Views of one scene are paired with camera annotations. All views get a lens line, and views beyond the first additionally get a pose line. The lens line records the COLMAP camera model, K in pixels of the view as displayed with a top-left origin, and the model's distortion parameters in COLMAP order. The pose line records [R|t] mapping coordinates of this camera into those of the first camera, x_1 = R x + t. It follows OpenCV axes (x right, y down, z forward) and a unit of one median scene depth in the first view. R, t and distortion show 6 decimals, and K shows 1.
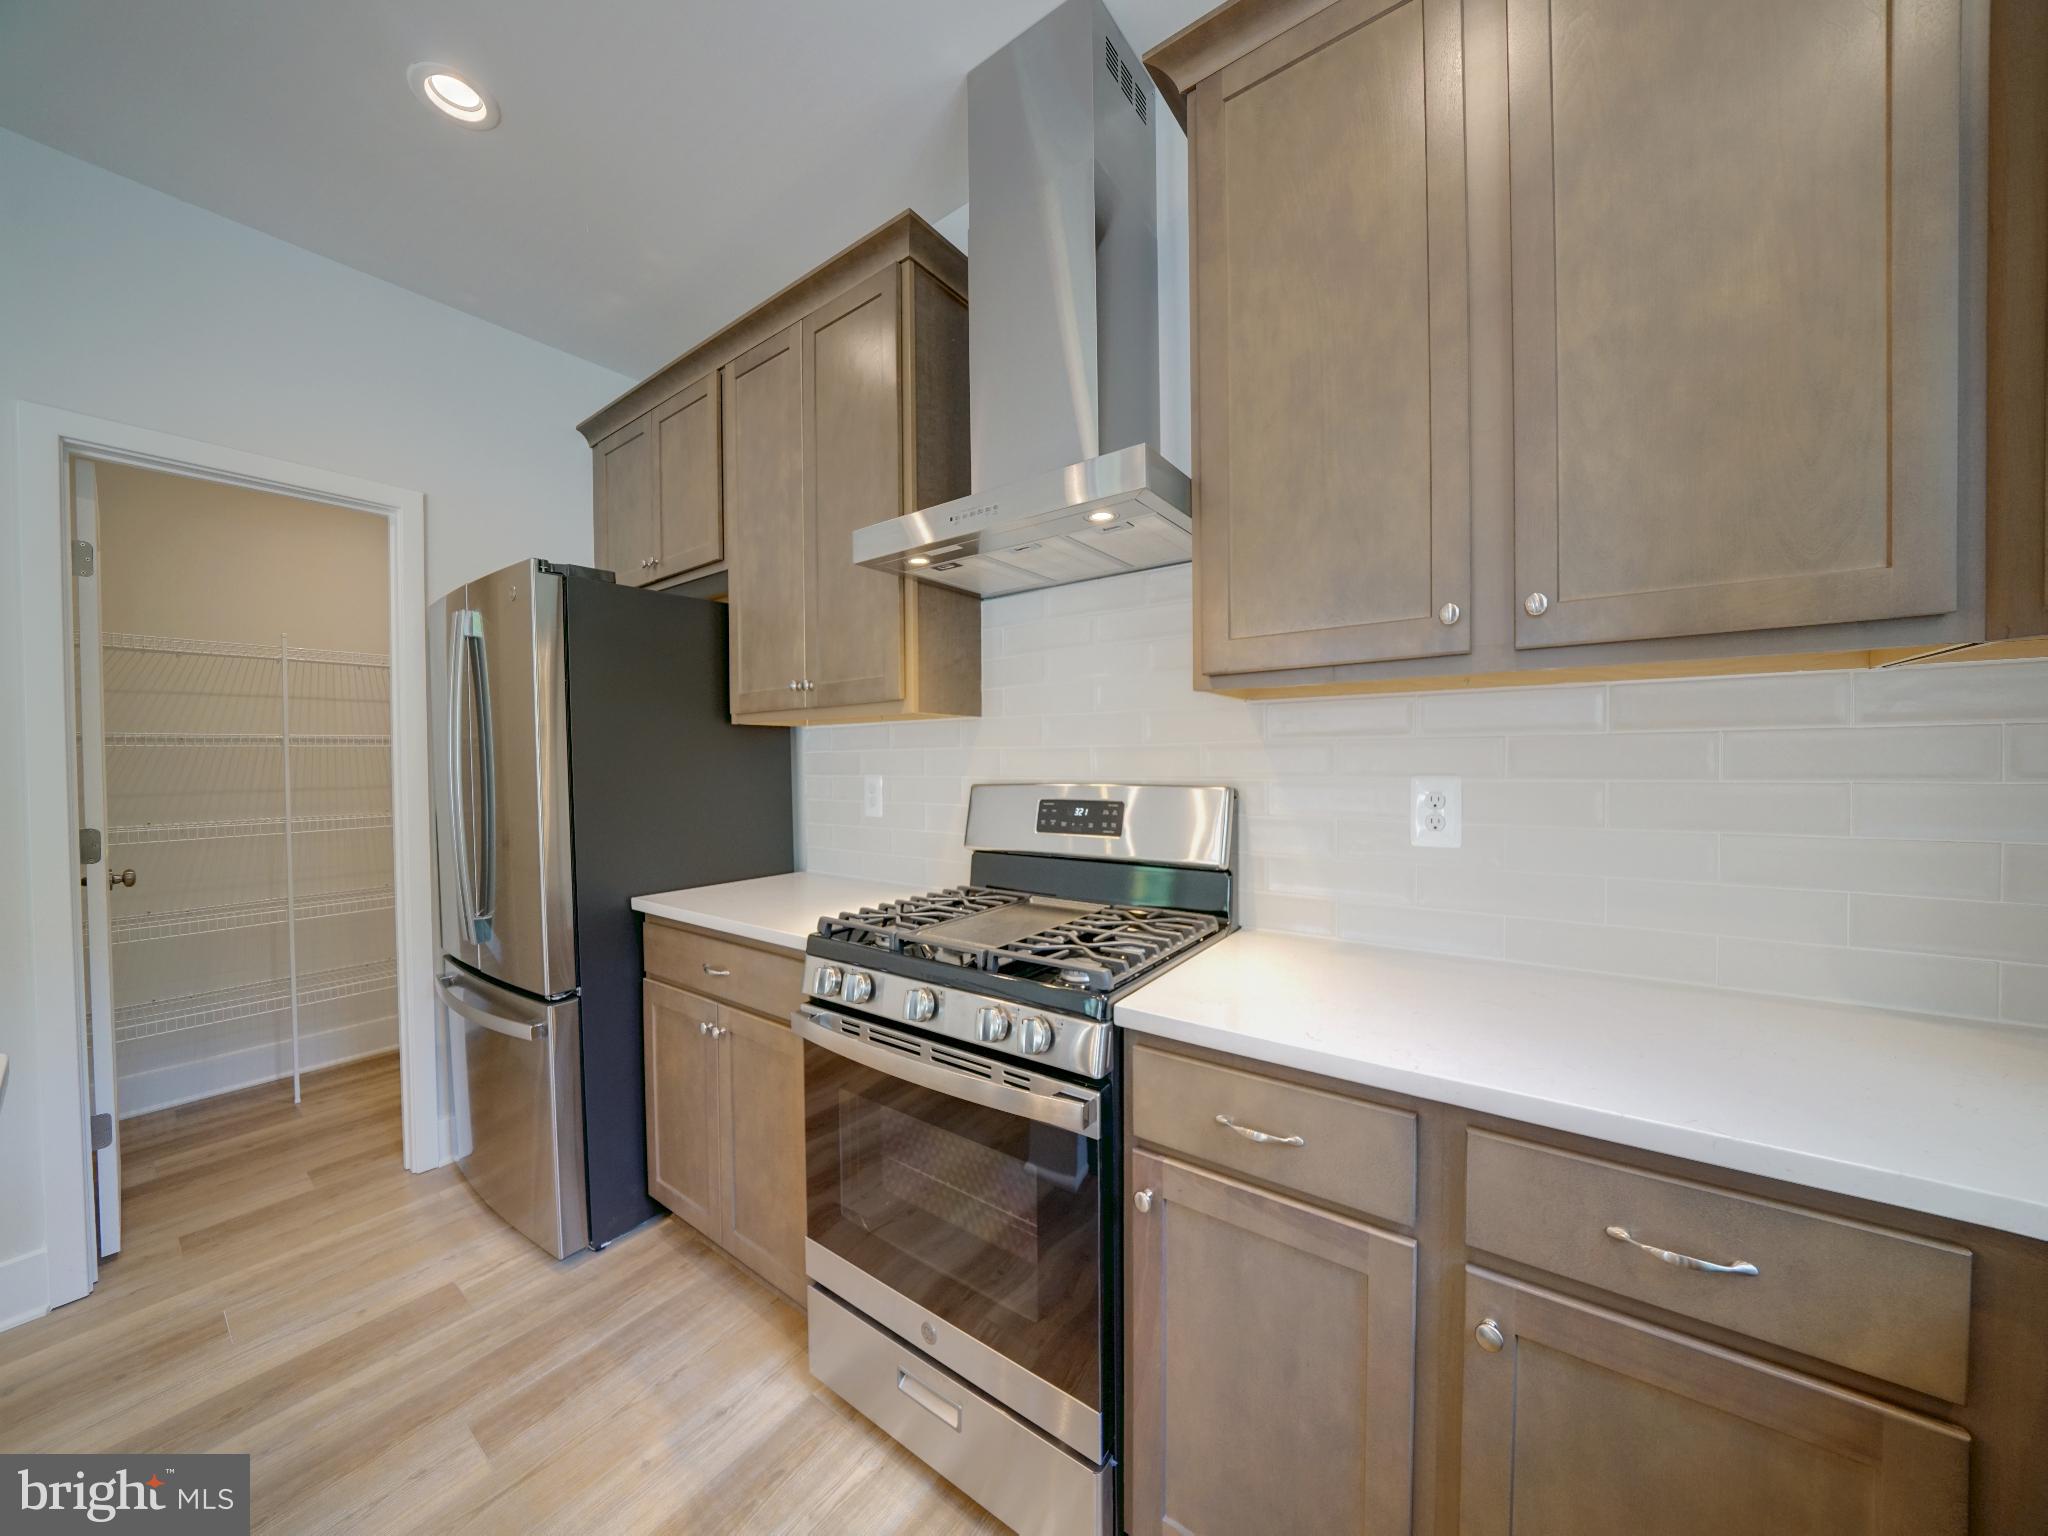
lens RADIAL K [[718.4, 0, 1024.0], [0, 718.4, 768.0], [0, 0, 1]] dist [-0.018496, 0.000156]
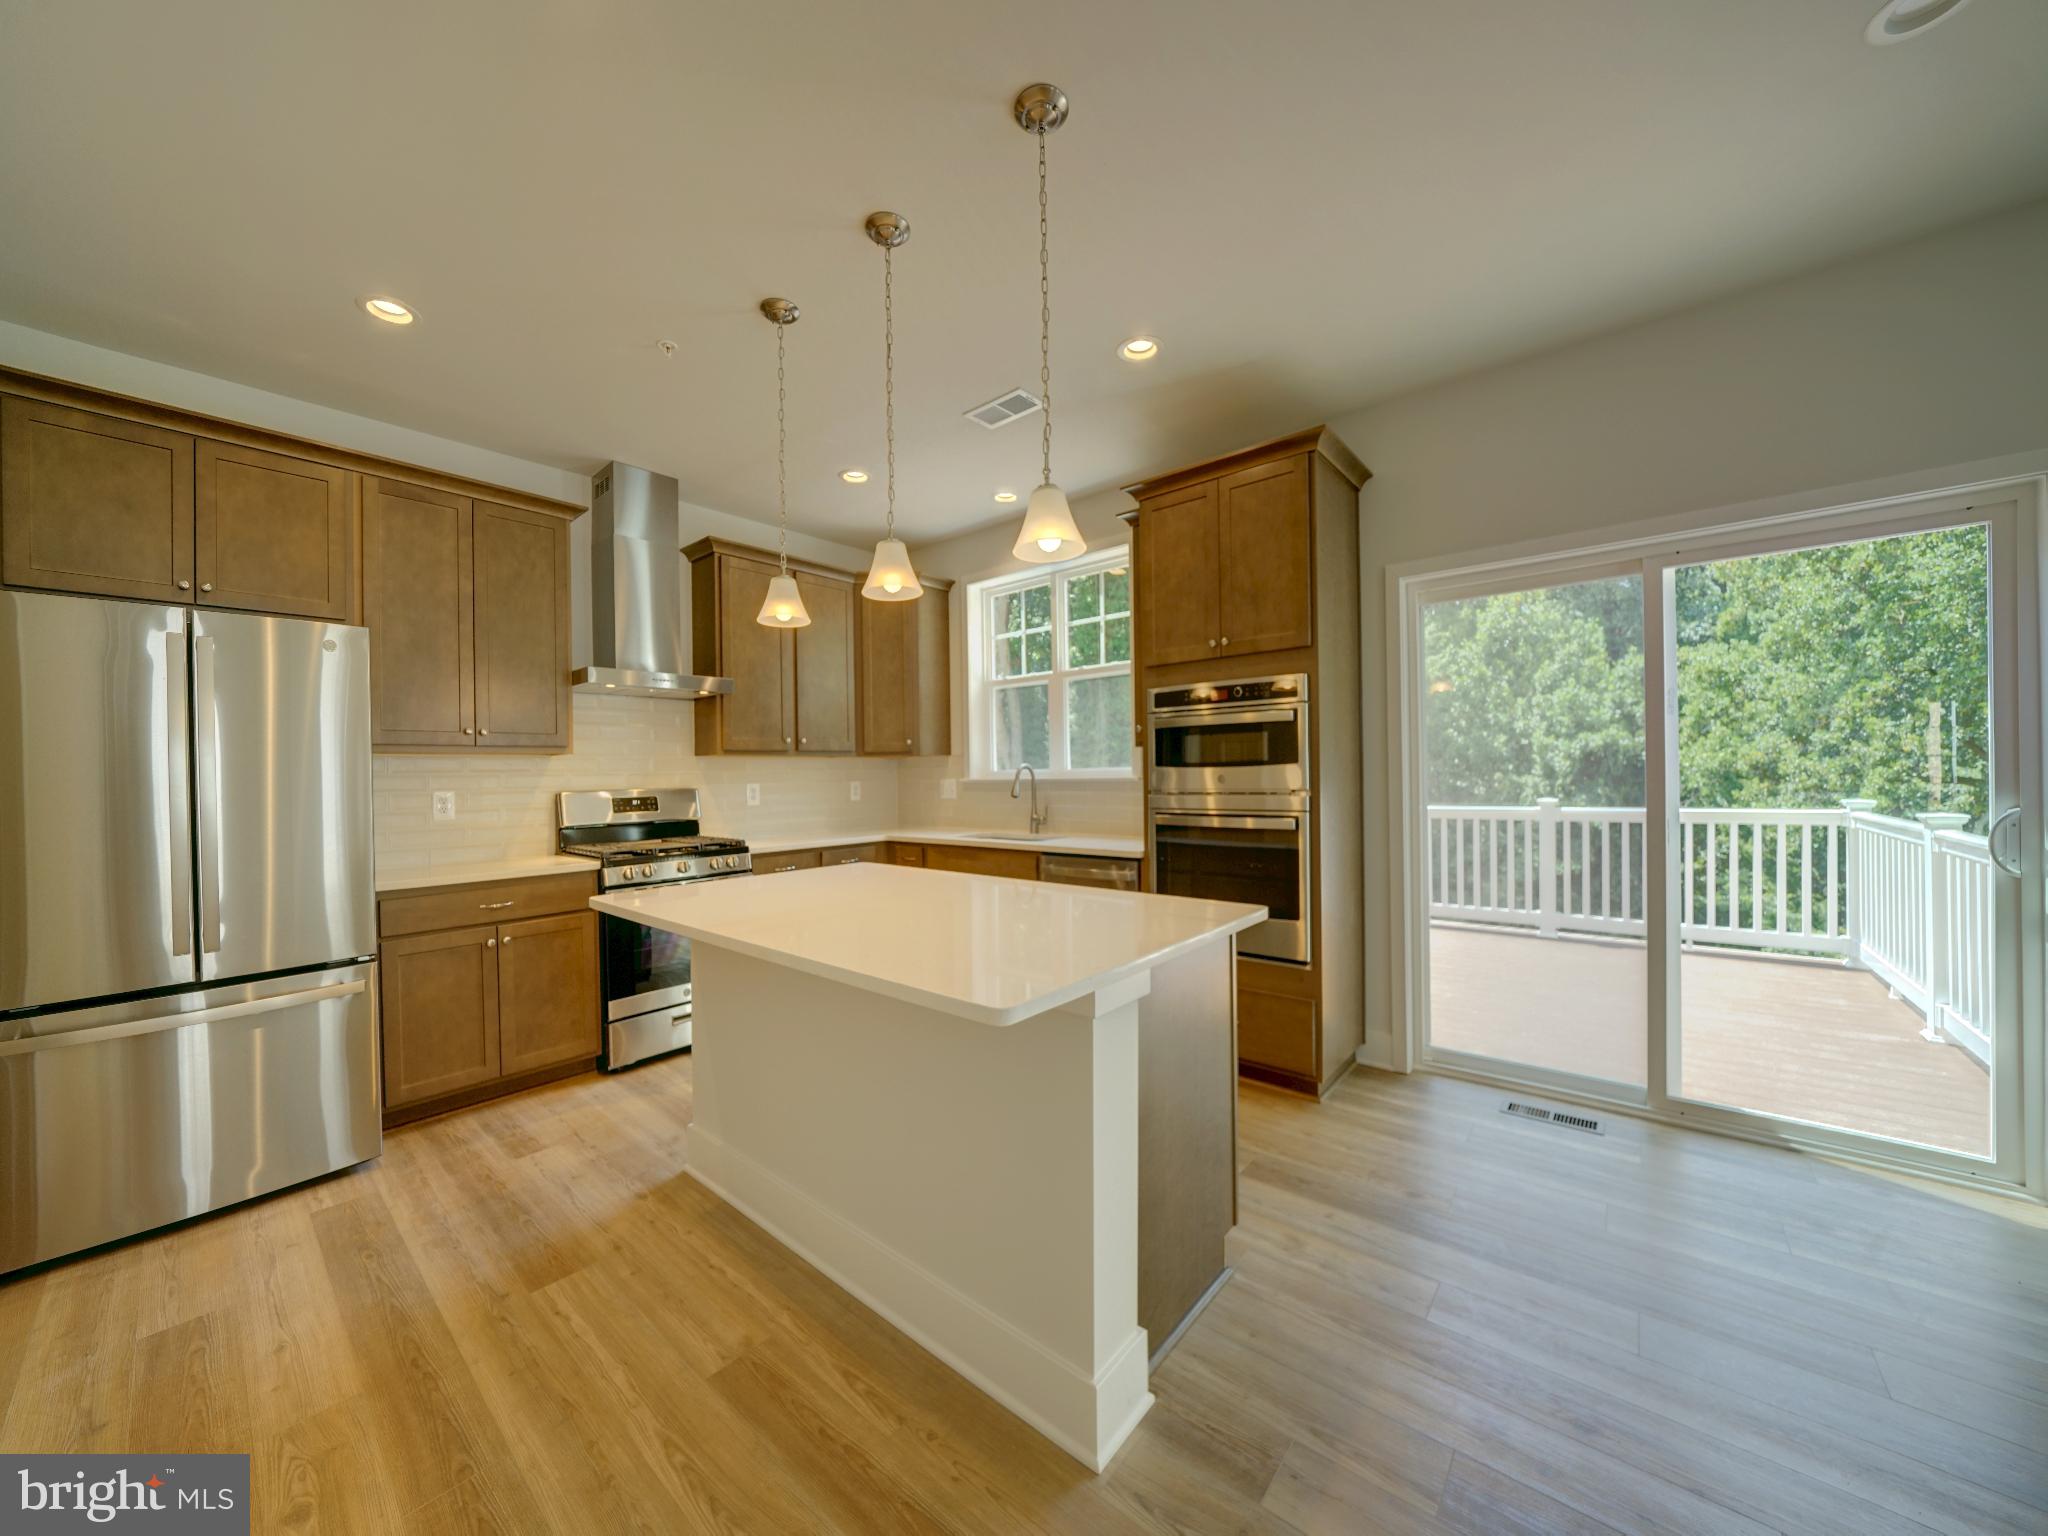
lens RADIAL K [[718.4, 0, 1024.0], [0, 718.4, 768.0], [0, 0, 1]] dist [-0.018496, 0.000156]
pose [[0.051599, 0.015511, 0.998547, -2.285074], [0.027184, 0.999487, -0.016930, 0.027590], [-0.998298, 0.028018, 0.051151, -0.354263]]
